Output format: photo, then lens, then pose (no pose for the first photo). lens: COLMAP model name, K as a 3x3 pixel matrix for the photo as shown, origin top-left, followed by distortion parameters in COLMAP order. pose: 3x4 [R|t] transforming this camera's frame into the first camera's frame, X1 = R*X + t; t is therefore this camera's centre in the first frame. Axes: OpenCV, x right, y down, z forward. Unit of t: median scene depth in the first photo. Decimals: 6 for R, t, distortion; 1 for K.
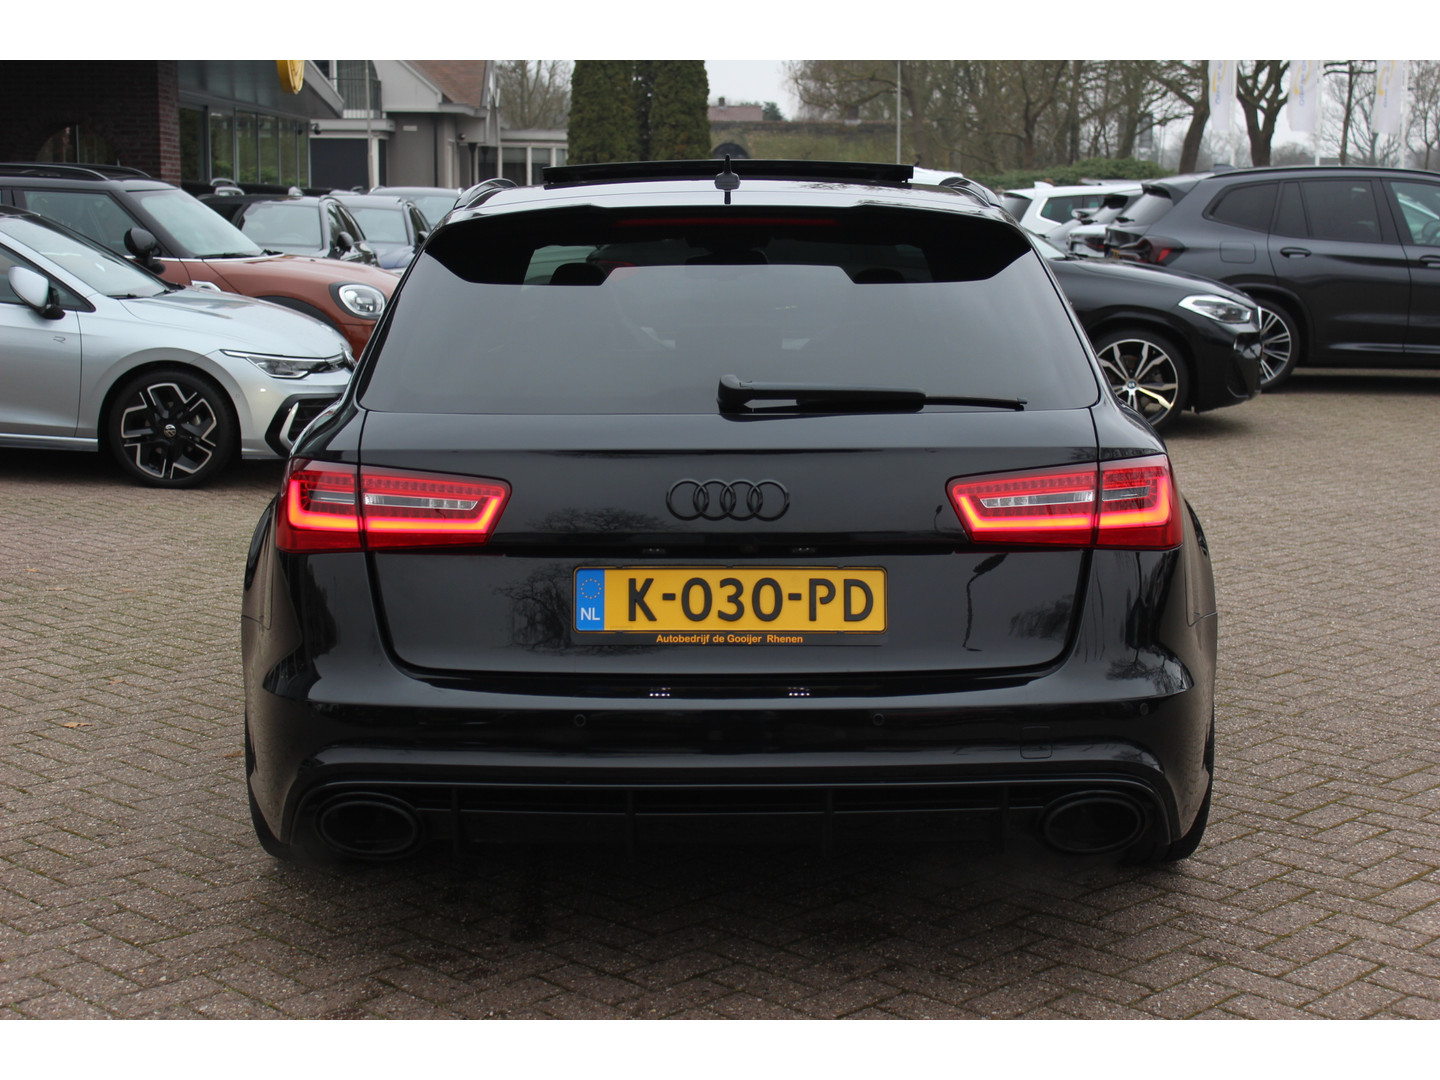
lens RADIAL K [[2183.4, 0, 720.1], [0, 2183.4, 531.4], [0, 0, 1]] dist [-0.041901, 0.000000]
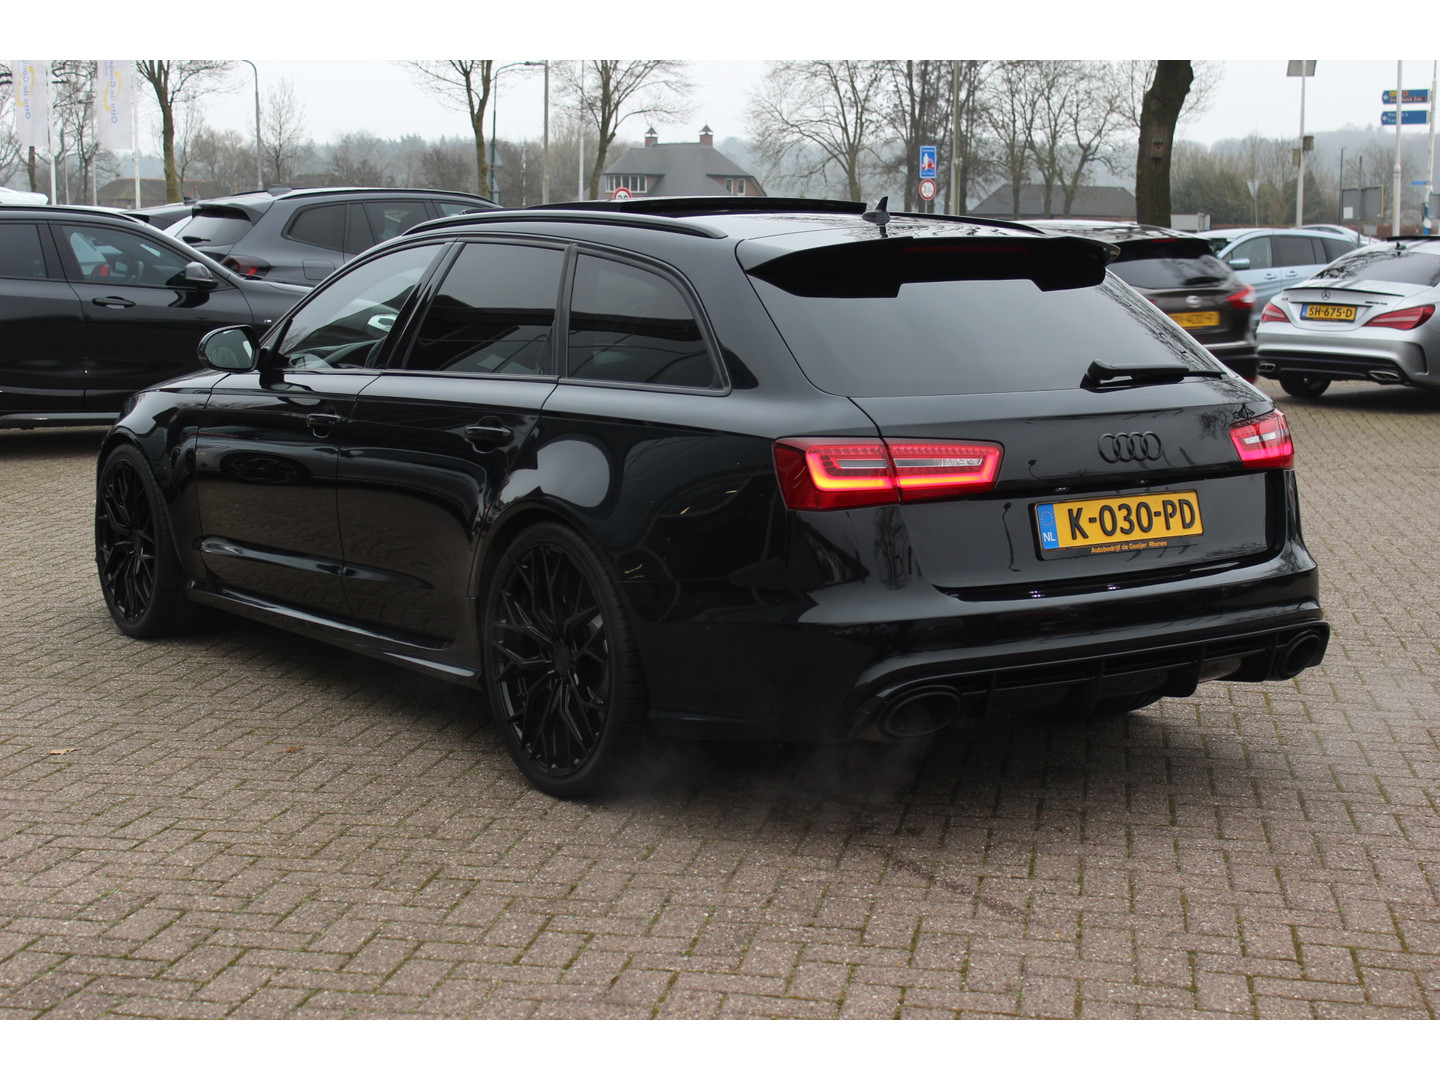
lens RADIAL K [[2266.3, 0, 720.8], [0, 2266.3, 547.5], [0, 0, 1]] dist [0.027957, 0.000000]
pose [[0.821927, -0.075998, 0.564500, -1.028810], [0.079329, 0.996674, 0.018677, 0.001759], [-0.564042, 0.029430, 0.825222, -0.052715]]
